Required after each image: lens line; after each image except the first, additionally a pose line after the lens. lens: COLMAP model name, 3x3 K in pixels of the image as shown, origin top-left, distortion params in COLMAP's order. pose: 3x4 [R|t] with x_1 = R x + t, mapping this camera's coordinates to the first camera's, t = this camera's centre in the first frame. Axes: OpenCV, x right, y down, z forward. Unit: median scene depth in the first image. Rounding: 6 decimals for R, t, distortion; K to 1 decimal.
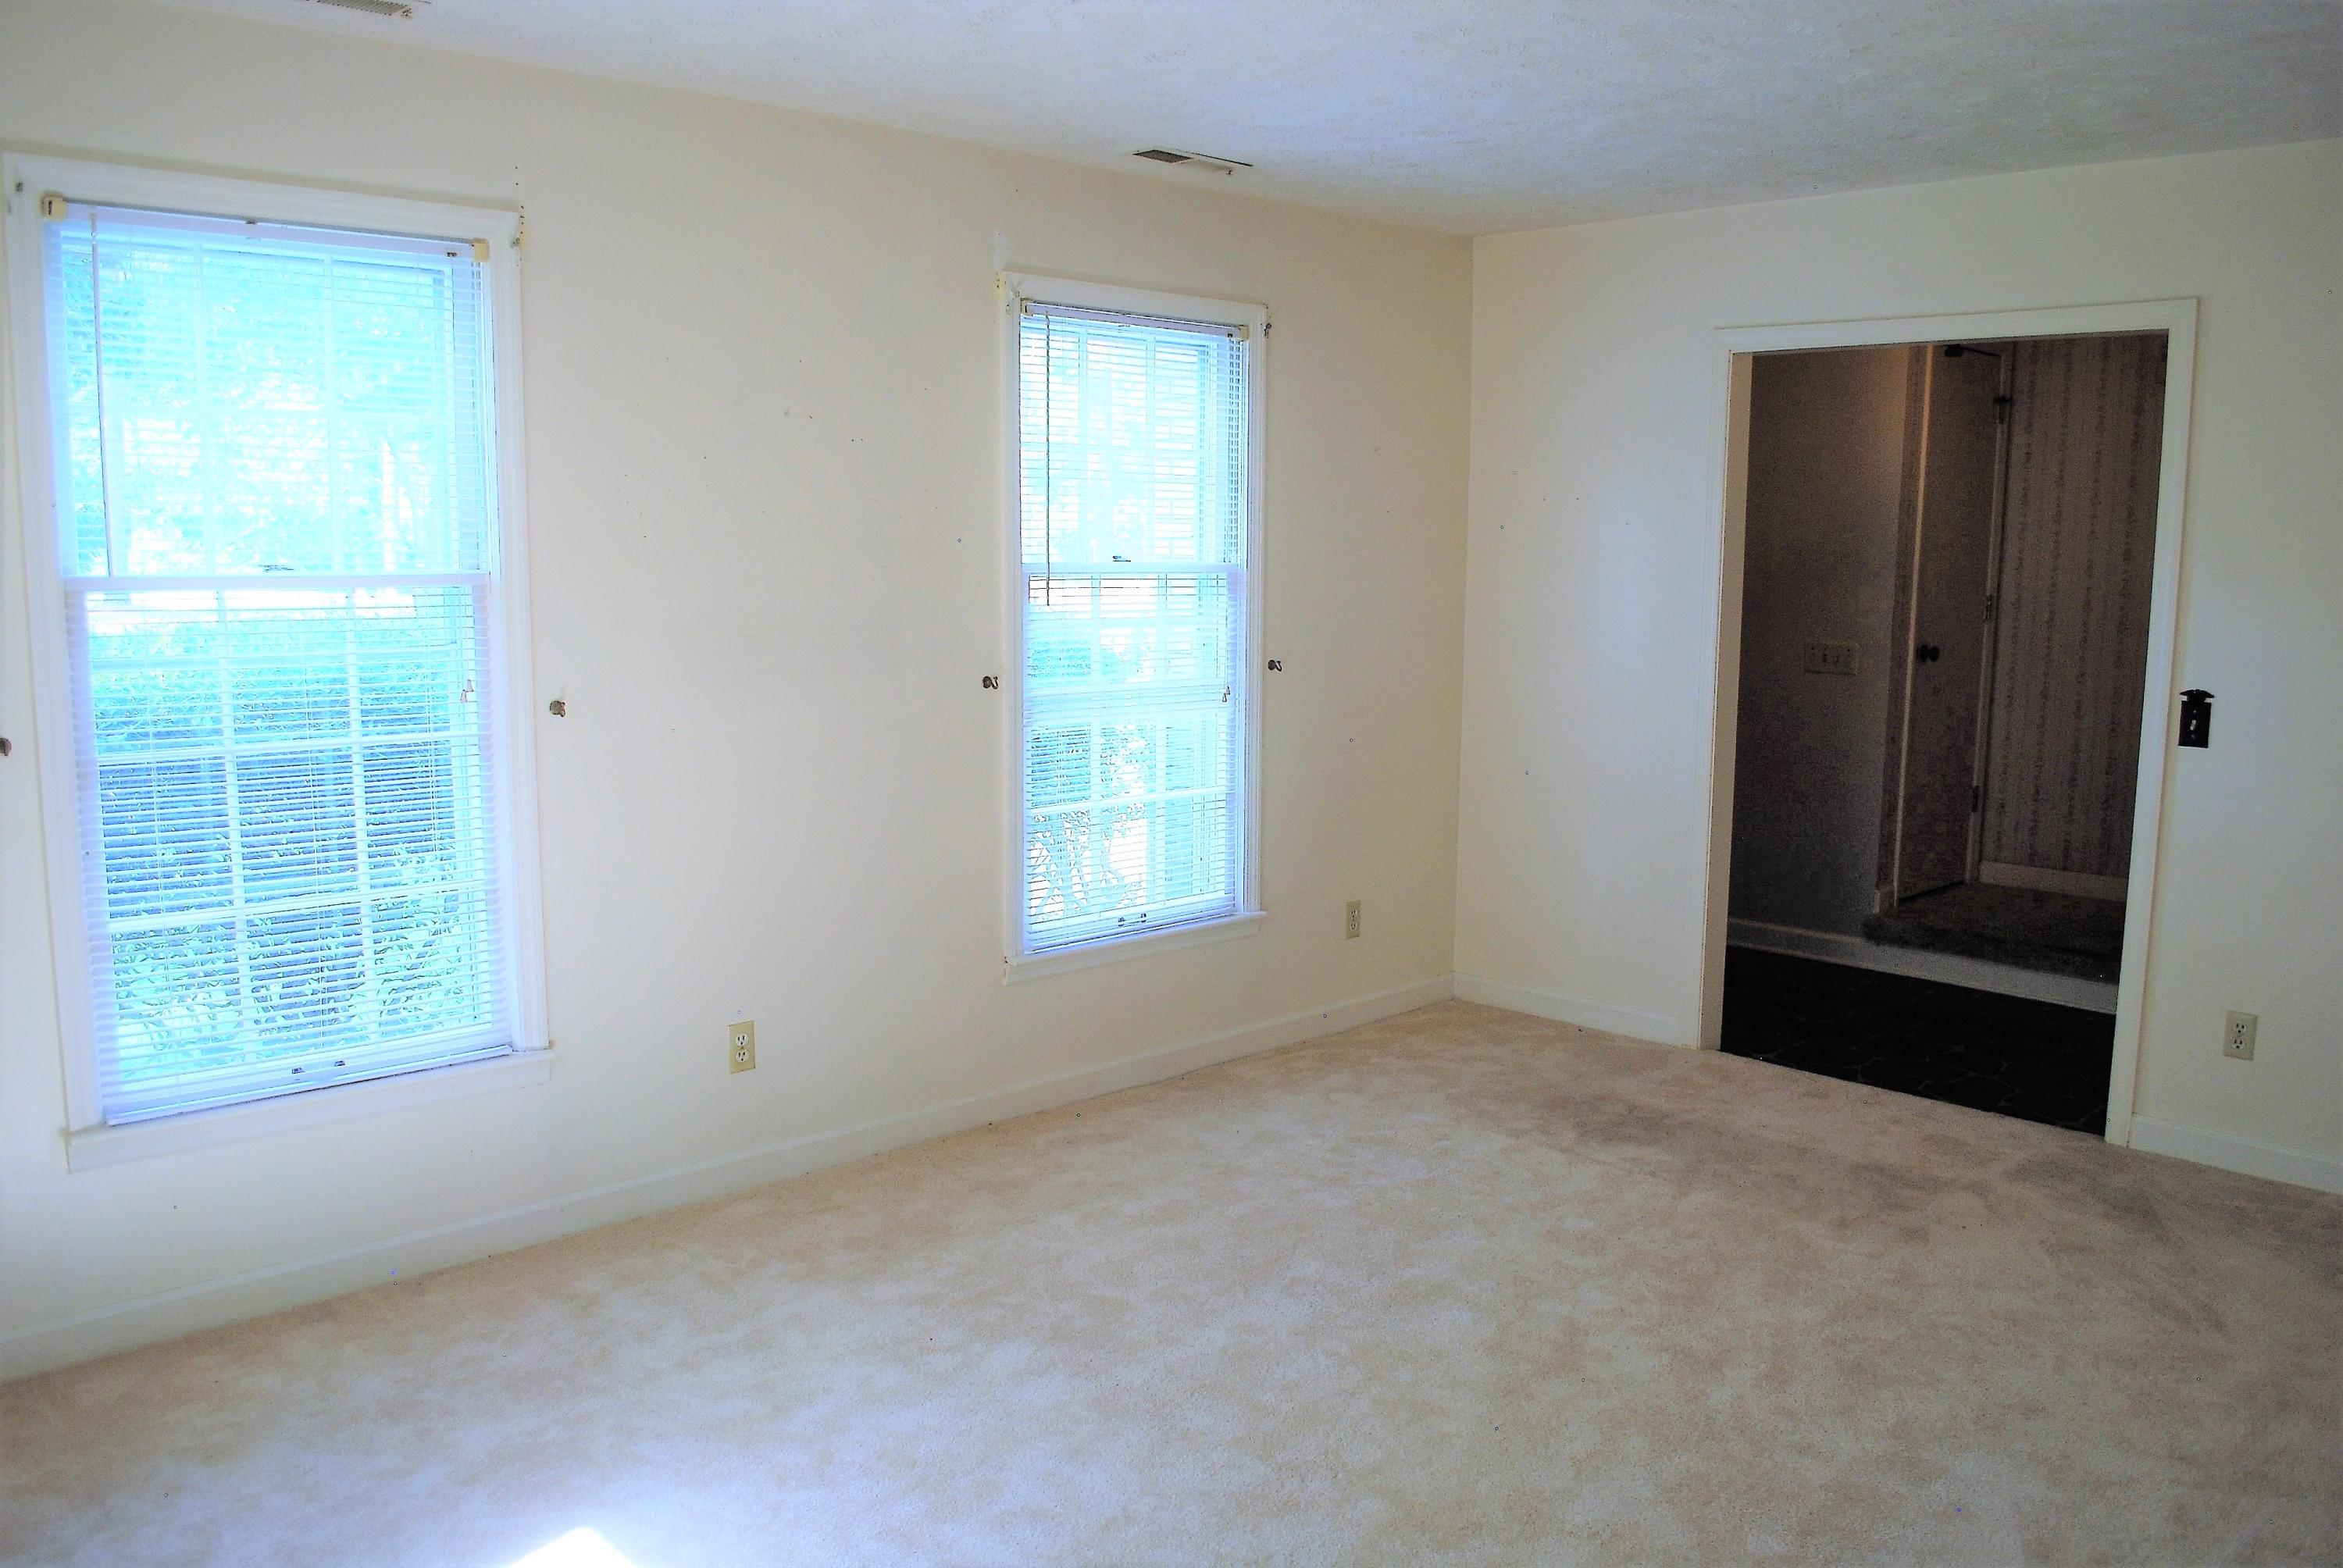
lens RADIAL K [[1846.1, 0, 1189.0], [0, 1846.1, 796.2], [0, 0, 1]] dist [-0.090194, 0.016837]
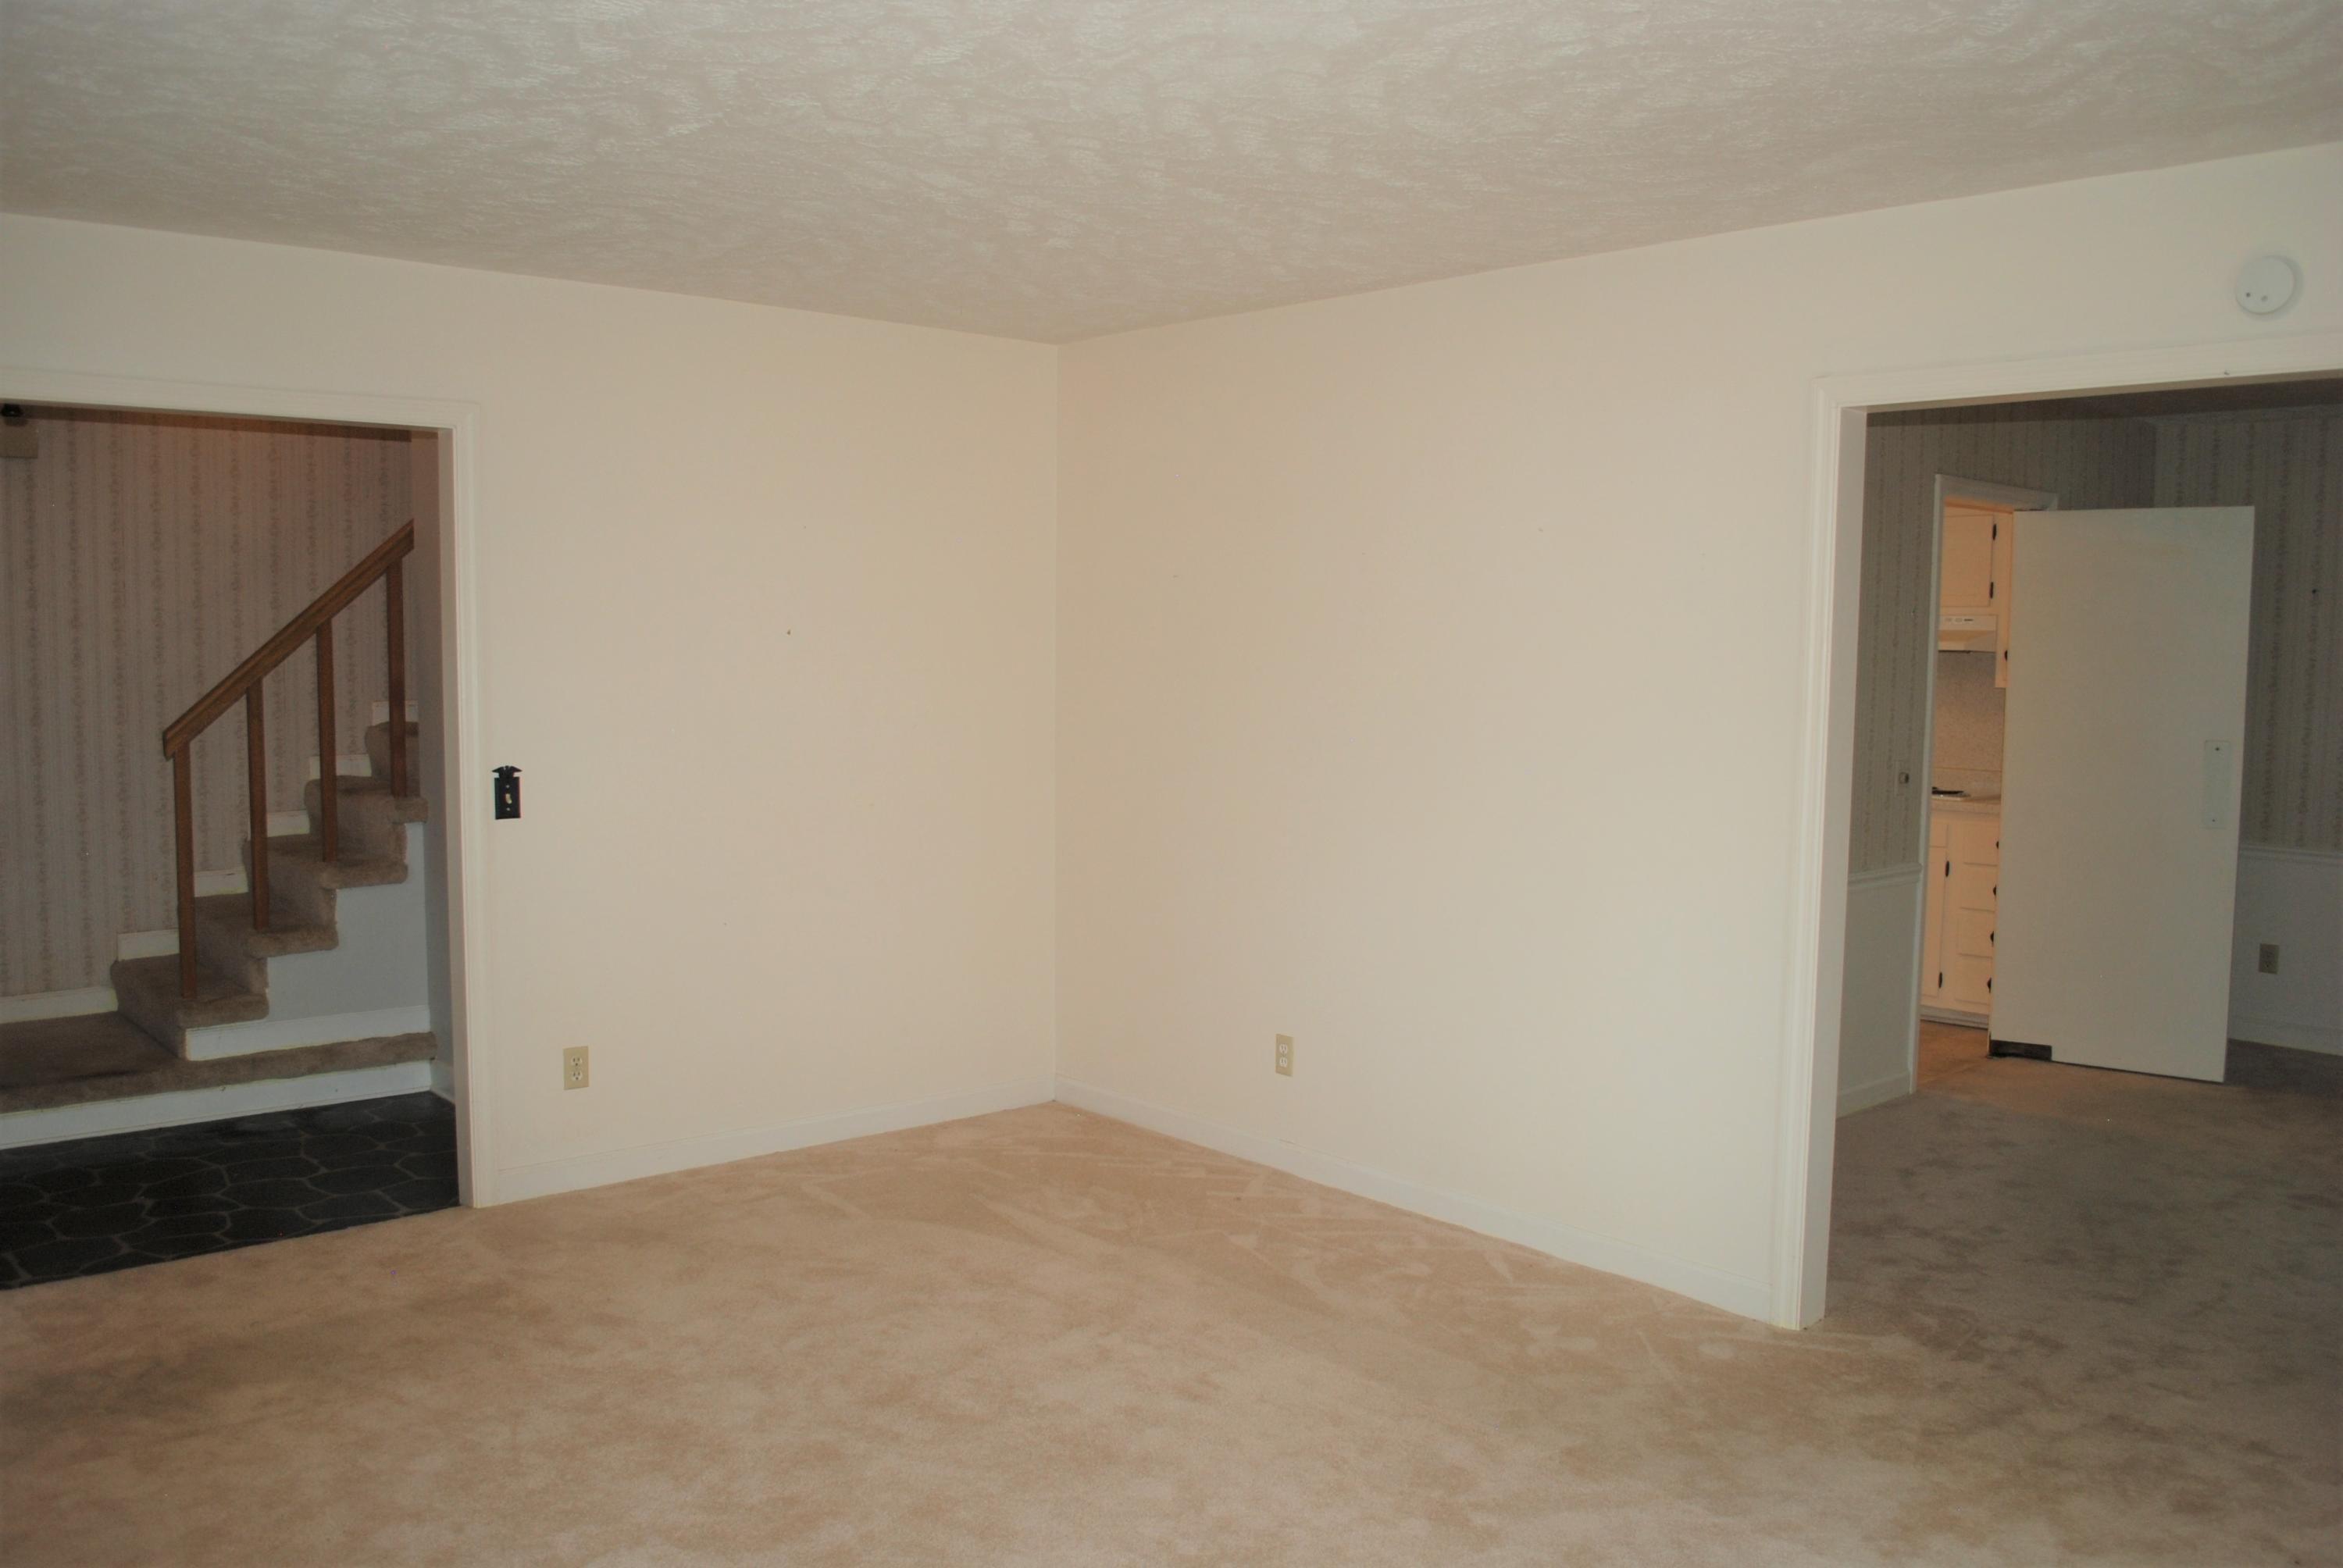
lens RADIAL K [[1846.1, 0, 1189.0], [0, 1846.1, 796.2], [0, 0, 1]] dist [-0.090194, 0.016837]
pose [[0.045787, -0.096411, 0.994288, -0.496196], [0.130443, 0.987387, 0.089735, -0.083577], [-0.990398, 0.125589, 0.057785, 0.515145]]
